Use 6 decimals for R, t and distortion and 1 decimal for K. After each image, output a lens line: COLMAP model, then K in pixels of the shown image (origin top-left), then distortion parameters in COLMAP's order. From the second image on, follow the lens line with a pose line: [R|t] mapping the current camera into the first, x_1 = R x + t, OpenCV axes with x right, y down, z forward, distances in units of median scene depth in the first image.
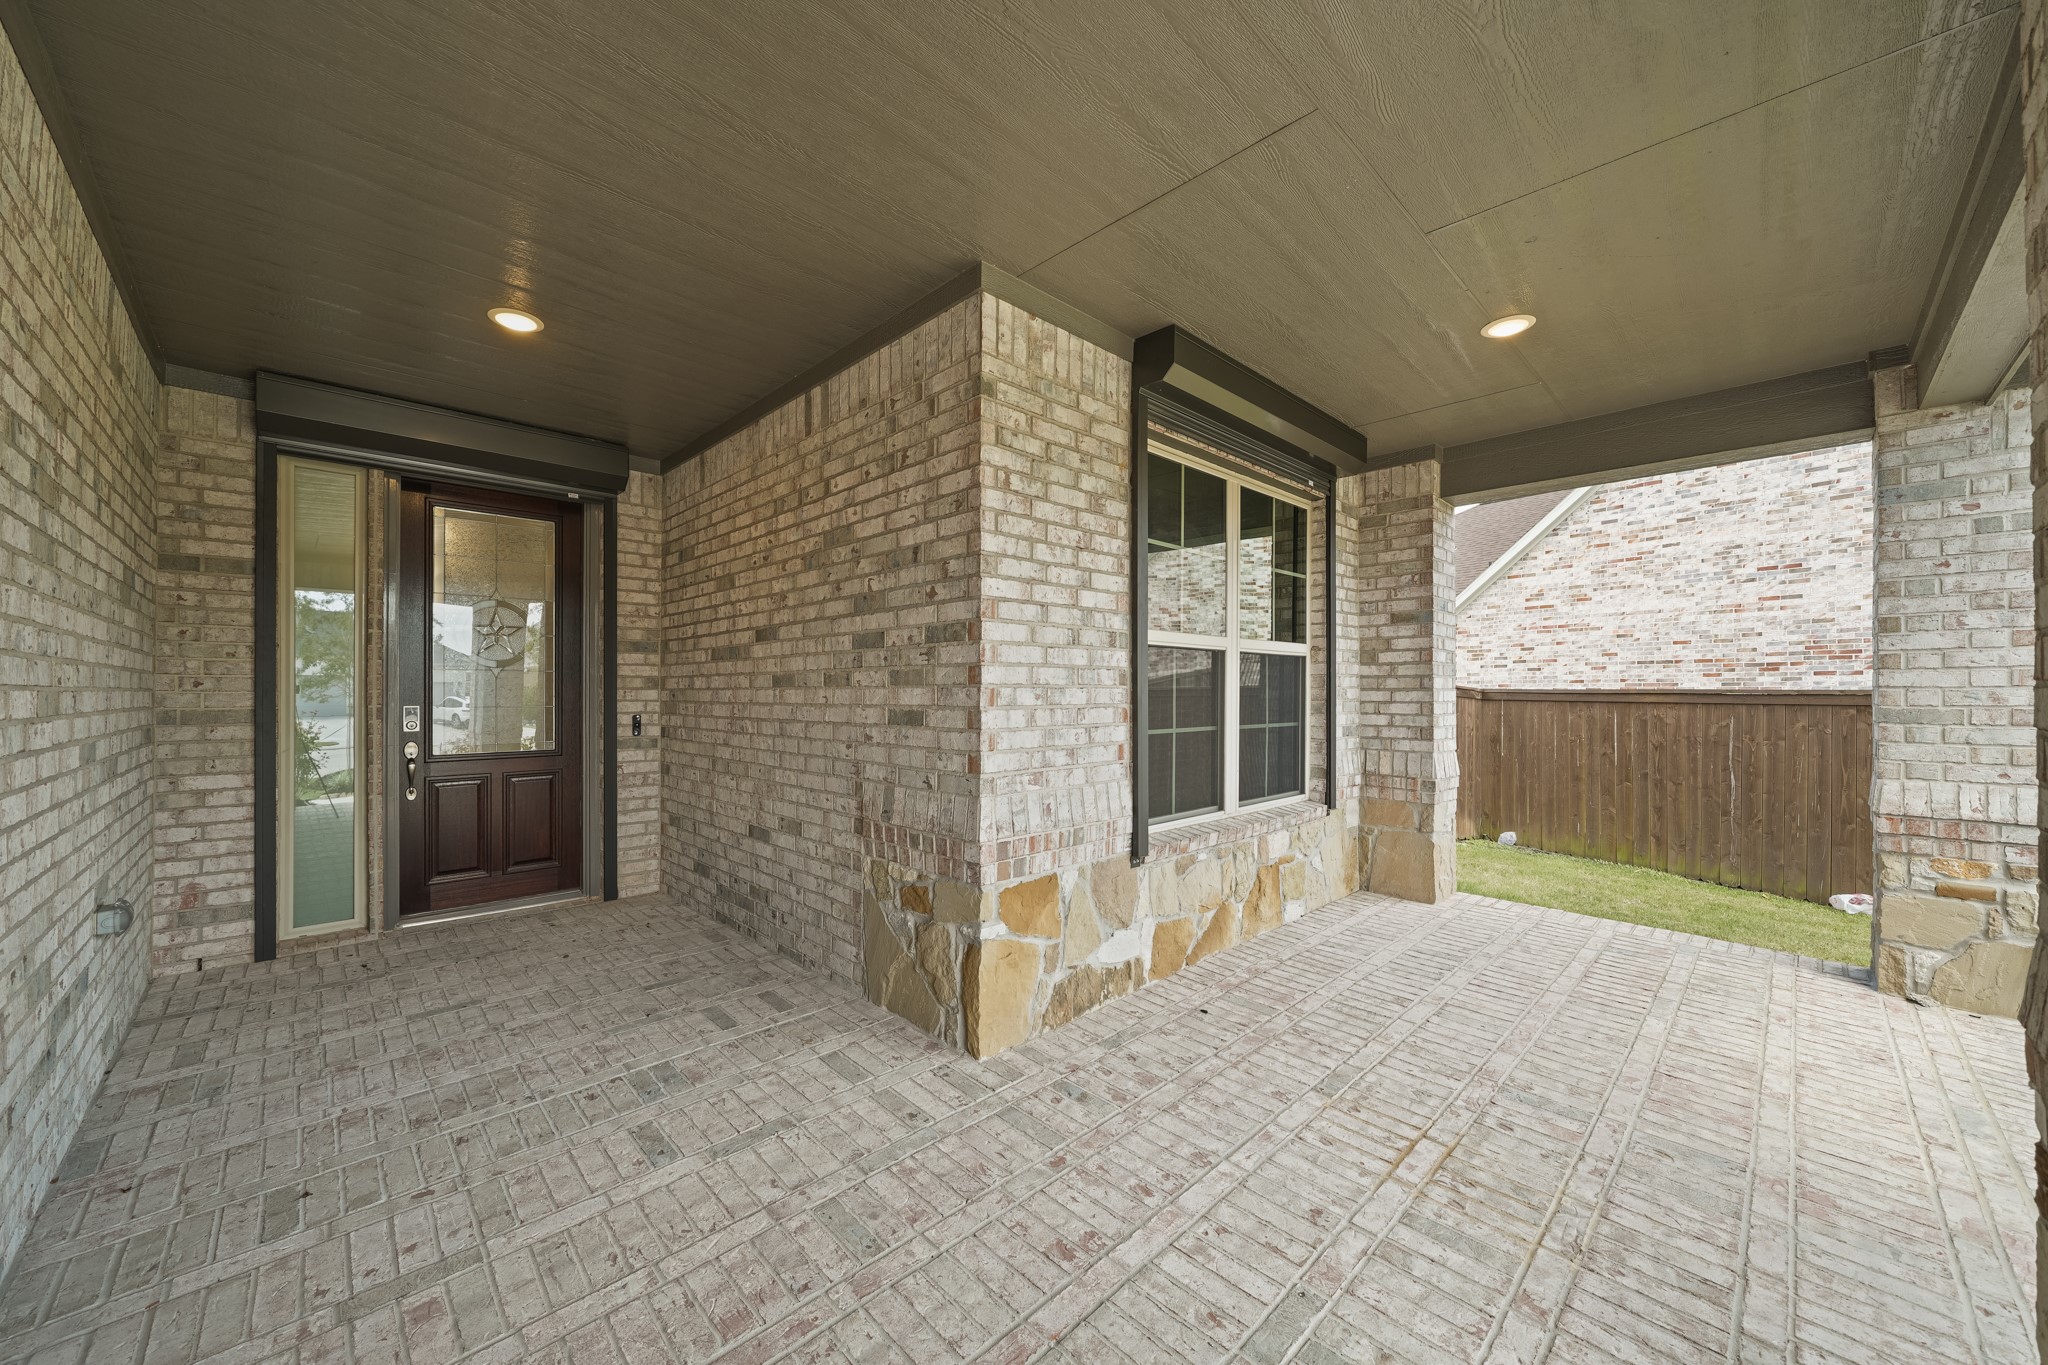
lens RADIAL K [[756.0, 0, 1028.9], [0, 756.0, 692.1], [0, 0, 1]] dist [-0.000378, 0.000110]
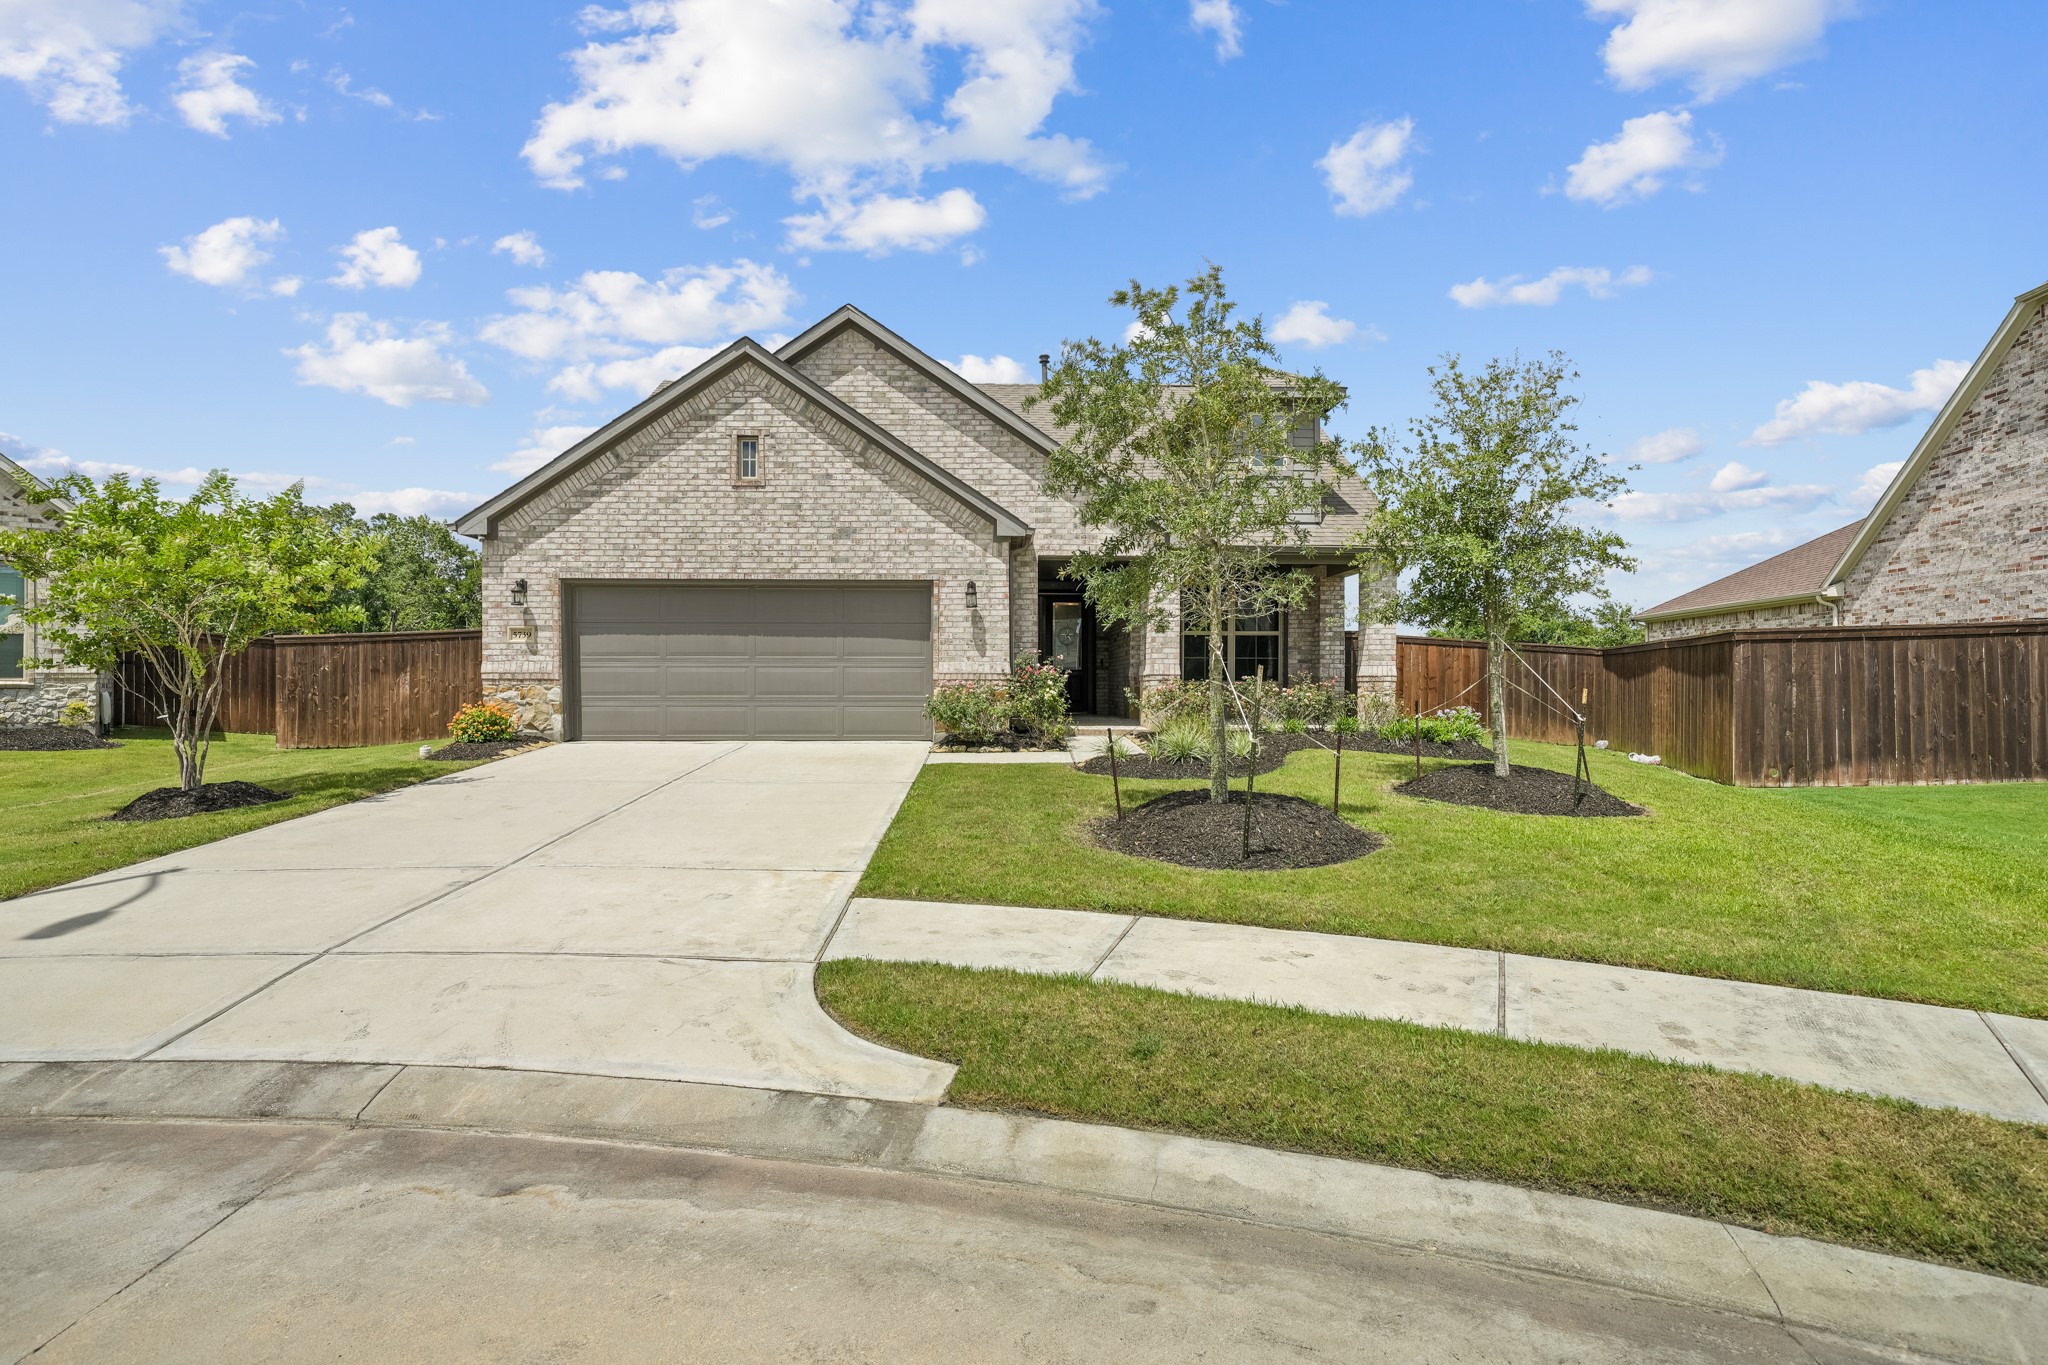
lens RADIAL K [[1025.7, 0, 1024.3], [0, 1025.7, 685.7], [0, 0, 1]] dist [0.002752, 0.000194]
pose [[0.738270, 0.002248, -0.674502, 0.869360], [-0.002273, 0.999997, 0.000845, 0.055256], [0.674502, 0.000909, 0.738273, -0.984690]]
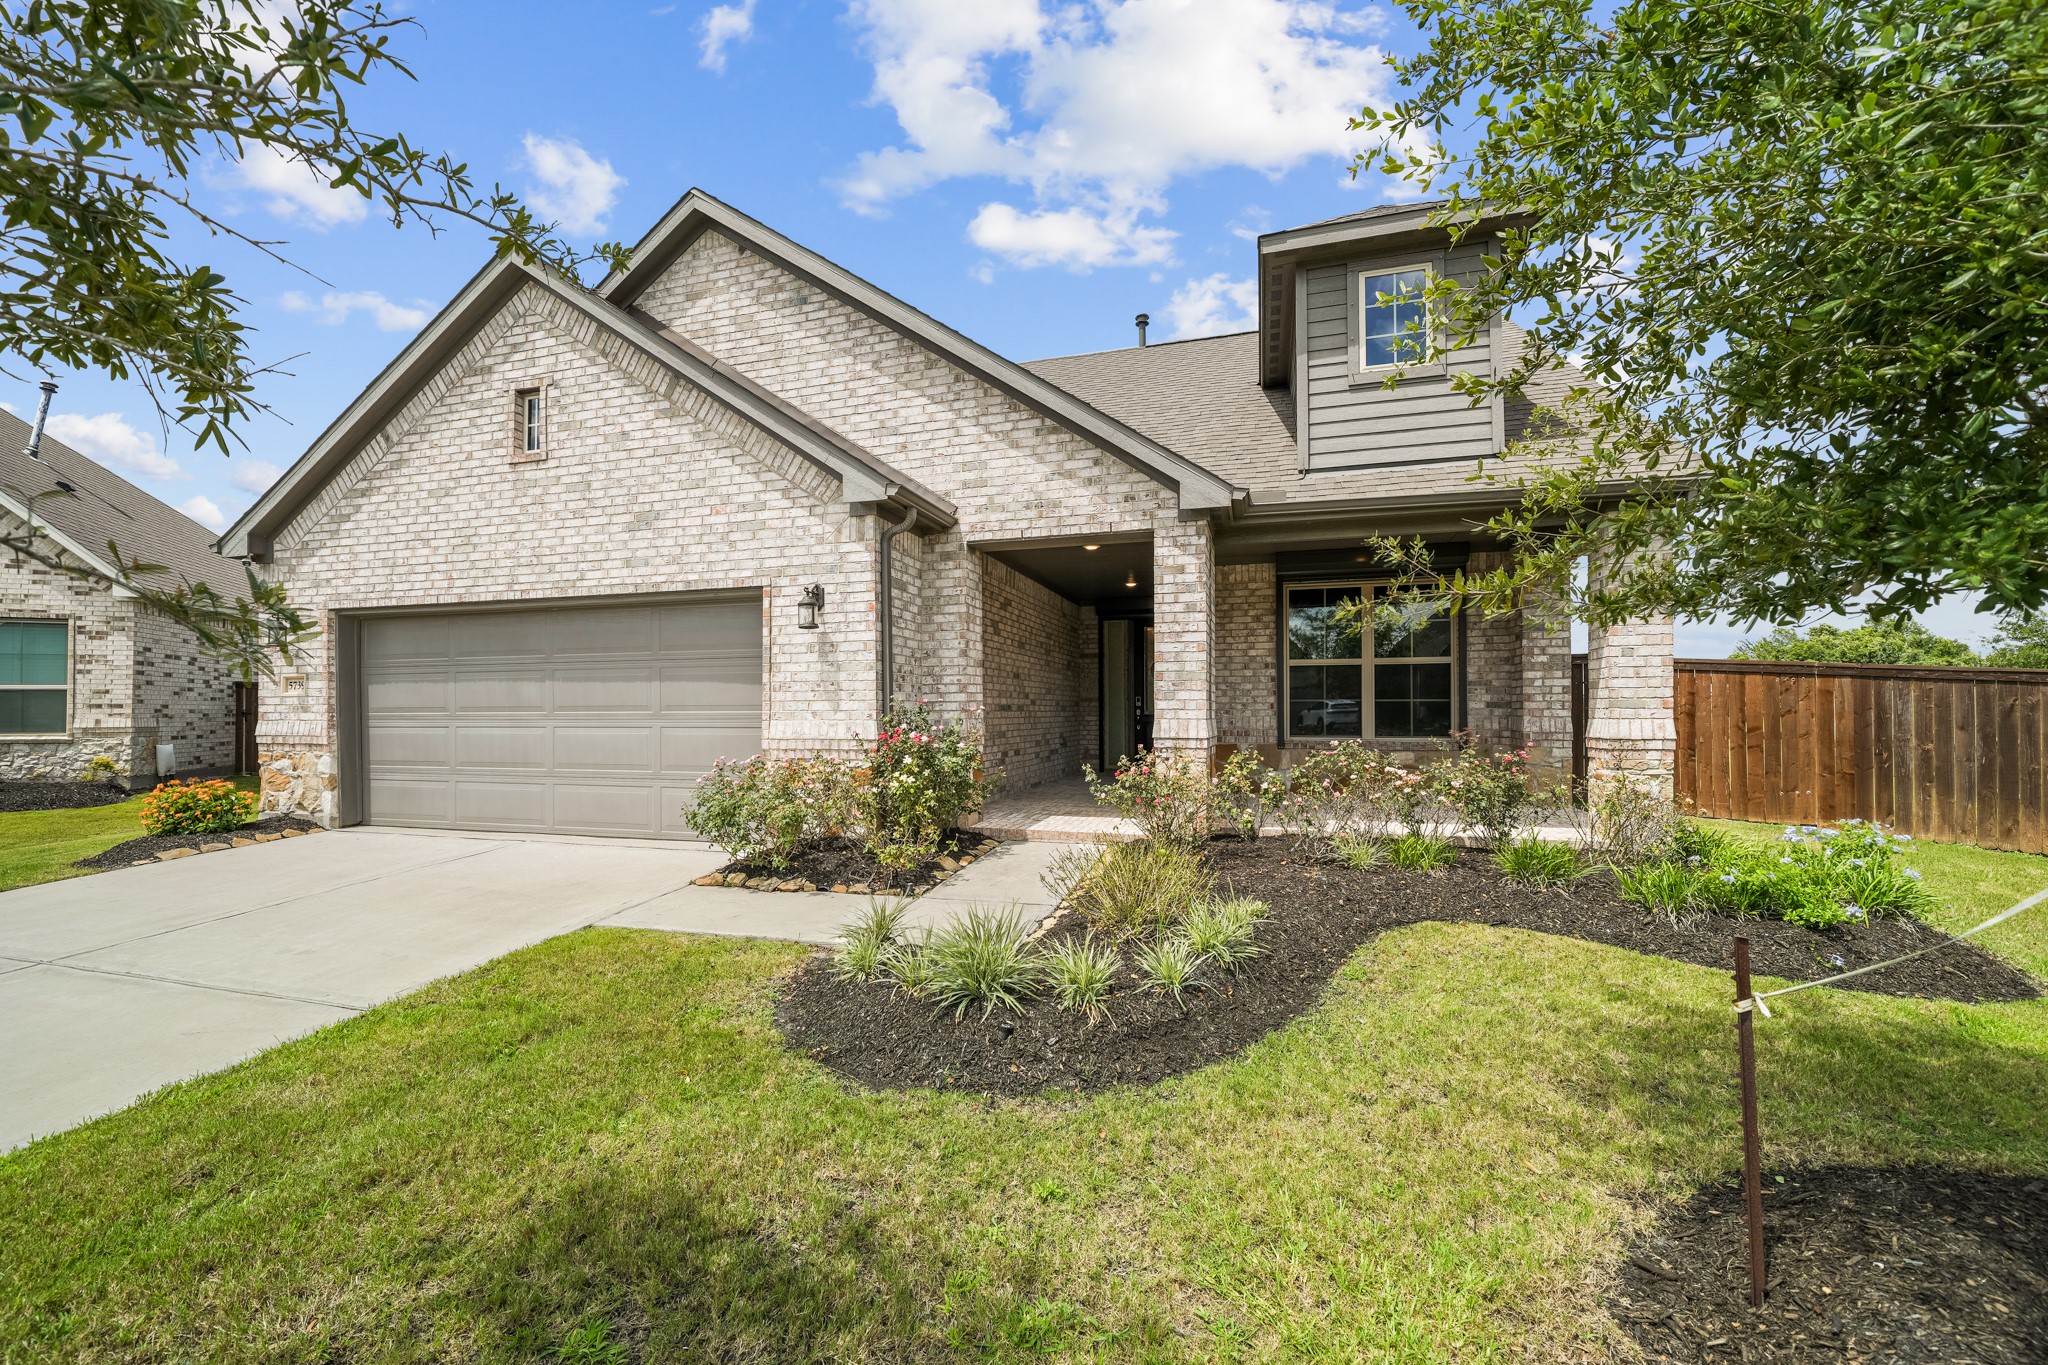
lens RADIAL K [[821.0, 0, 1040.3], [0, 821.0, 690.9], [0, 0, 1]] dist [-0.001696, 0.000117]
pose [[0.484540, -0.019620, -0.874549, 0.597821], [0.002728, 0.999777, -0.020918, 0.021549], [0.874765, 0.007750, 0.484485, -0.303820]]
